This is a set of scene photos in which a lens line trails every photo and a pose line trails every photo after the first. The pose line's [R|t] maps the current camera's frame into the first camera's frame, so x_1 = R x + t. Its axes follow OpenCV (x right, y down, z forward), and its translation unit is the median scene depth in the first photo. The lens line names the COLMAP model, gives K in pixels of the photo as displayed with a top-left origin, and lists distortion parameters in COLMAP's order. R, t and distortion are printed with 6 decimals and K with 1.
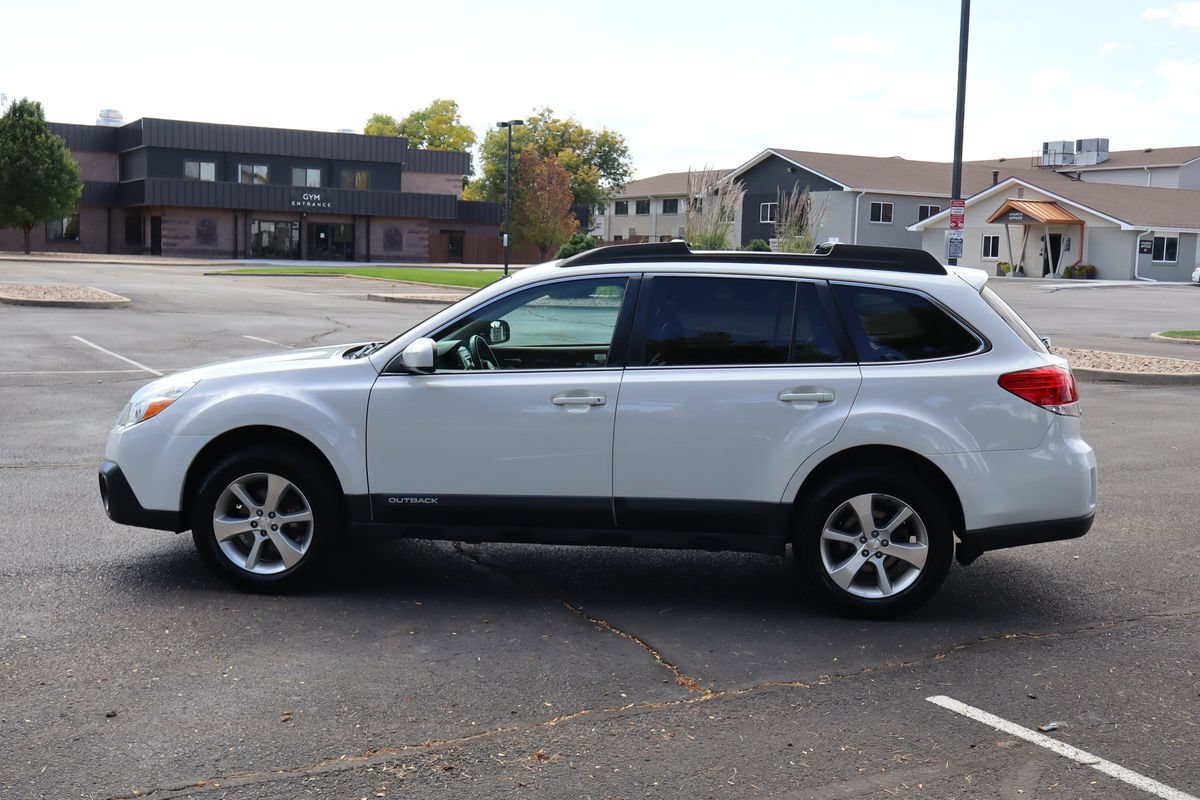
lens RADIAL K [[1344.6, 0, 600.0], [0, 1344.6, 400.0], [0, 0, 1]] dist [0.007711, 0.029299]
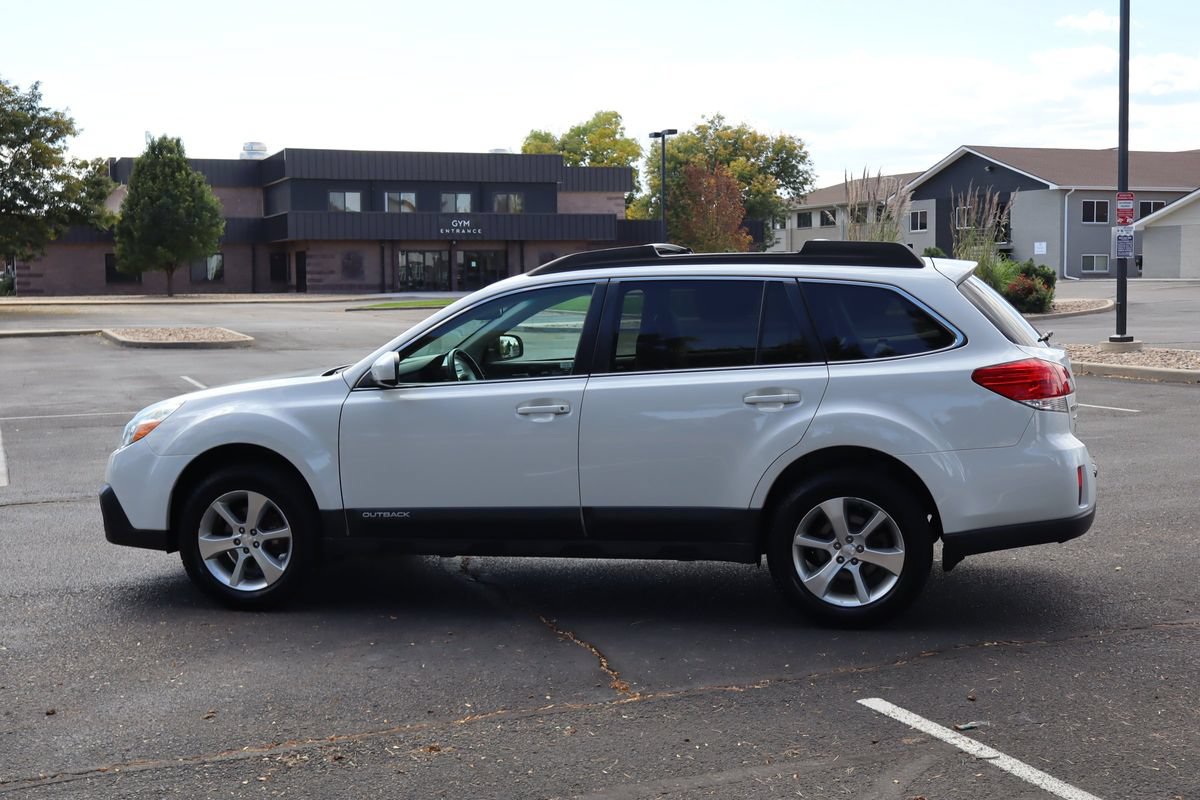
lens RADIAL K [[1494.6, 0, 600.0], [0, 1494.6, 400.0], [0, 0, 1]] dist [-0.002287, 0.048418]
pose [[0.990414, -0.029597, -0.134920, 0.168200], [0.026073, 0.999273, -0.027812, 0.024170], [0.135645, 0.024028, 0.990466, -0.079133]]
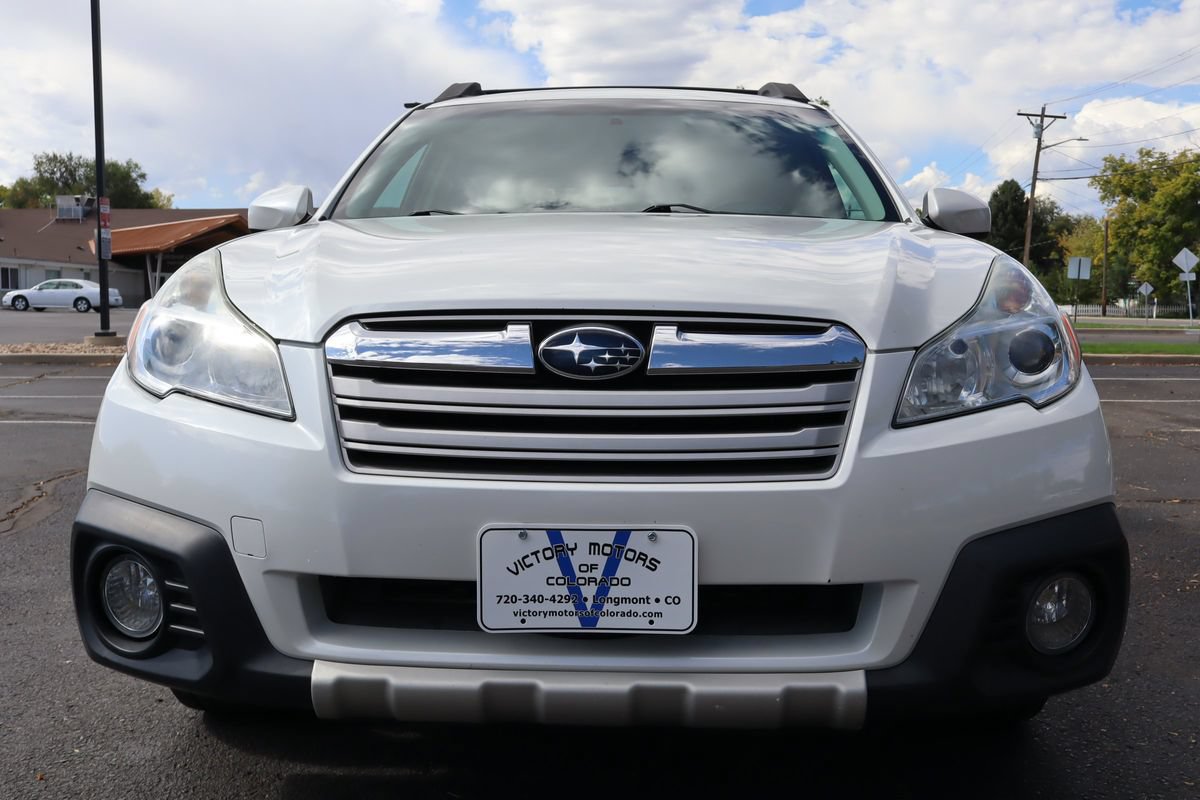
lens RADIAL K [[1230.7, 0, 600.0], [0, 1230.7, 400.0], [0, 0, 1]] dist [0.001546, 0.014561]
pose [[0.541121, -0.088353, 0.836291, -0.989948], [0.107214, 0.993598, 0.035599, 0.005125], [-0.834082, 0.070399, 0.547129, 0.793051]]
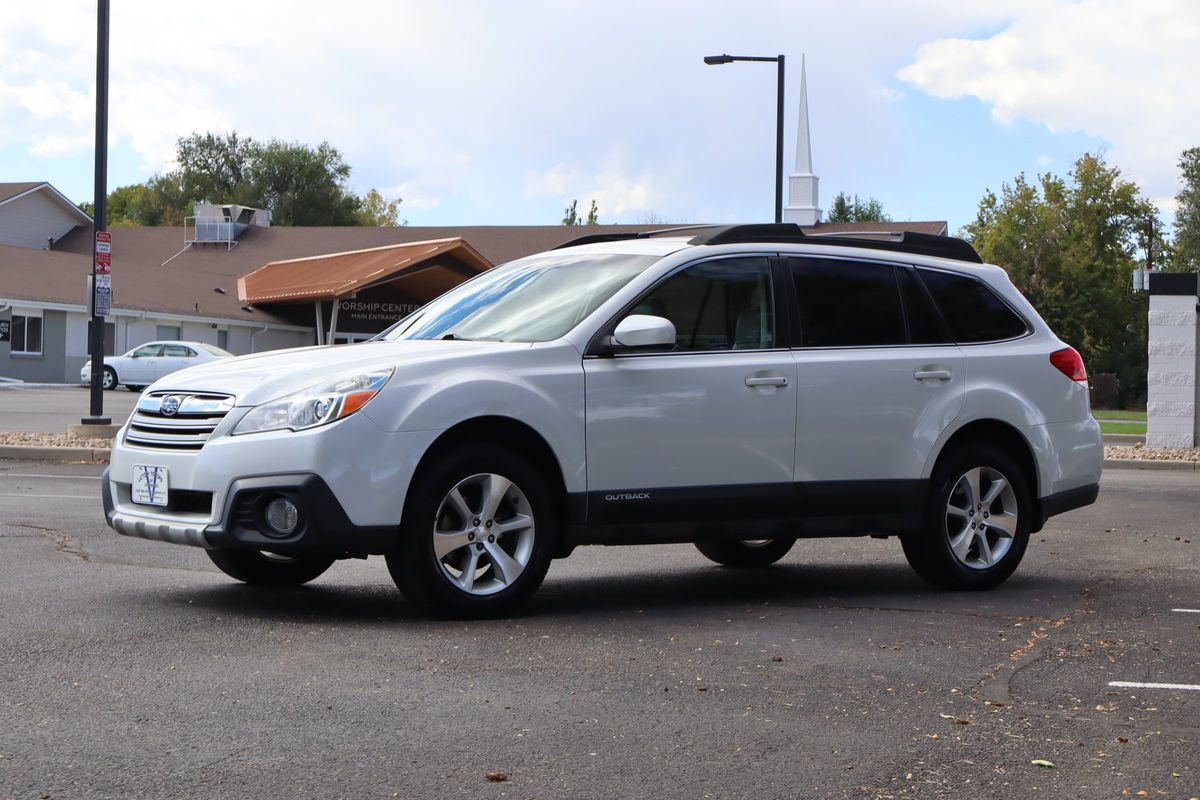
lens RADIAL K [[2315.4, 0, 600.0], [0, 2315.4, 400.0], [0, 0, 1]] dist [-0.000693, 0.015181]
pose [[0.741575, -0.011932, 0.670764, -1.165685], [0.073295, 0.995298, -0.063328, 0.105121], [-0.666854, 0.096126, 0.738962, -0.129926]]
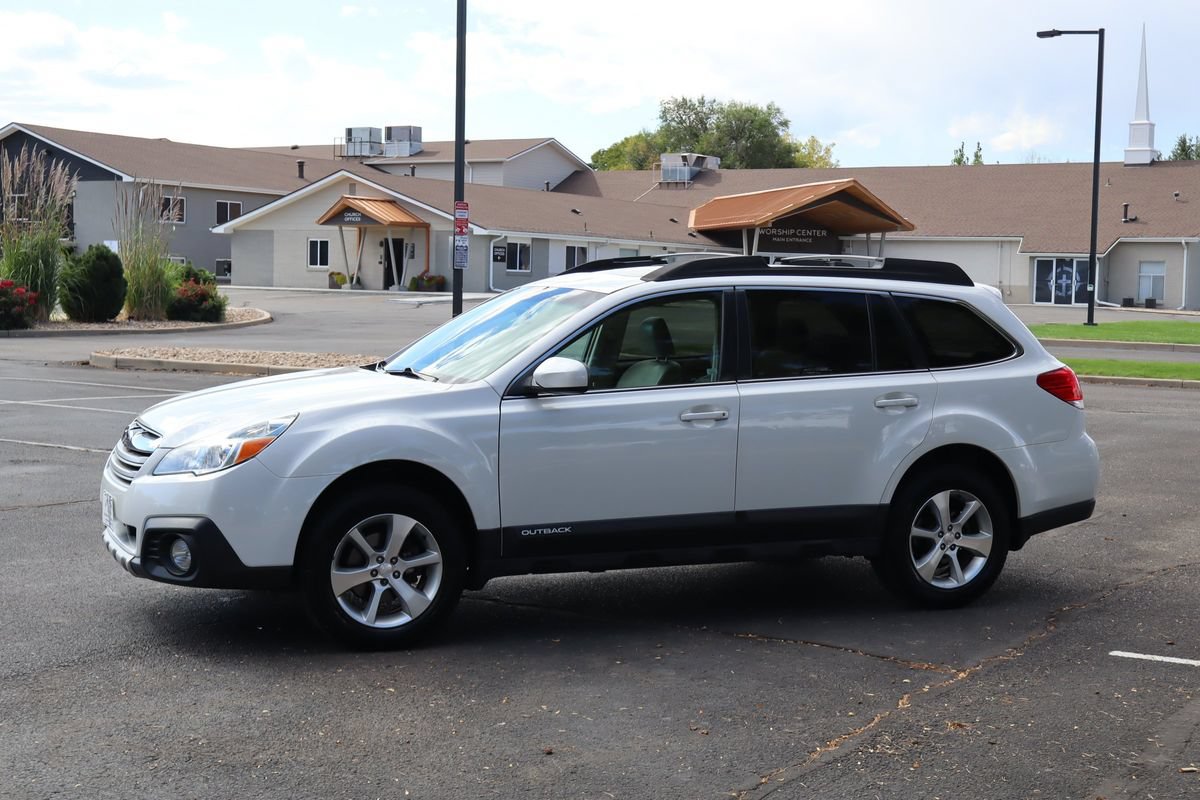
lens RADIAL K [[1728.3, 0, 600.0], [0, 1728.3, 400.0], [0, 0, 1]] dist [0.011894, 0.069560]
pose [[0.877963, -0.039743, 0.477076, -0.665842], [0.053144, 0.998480, -0.014622, 0.003125], [-0.475770, 0.038191, 0.878740, -0.077853]]
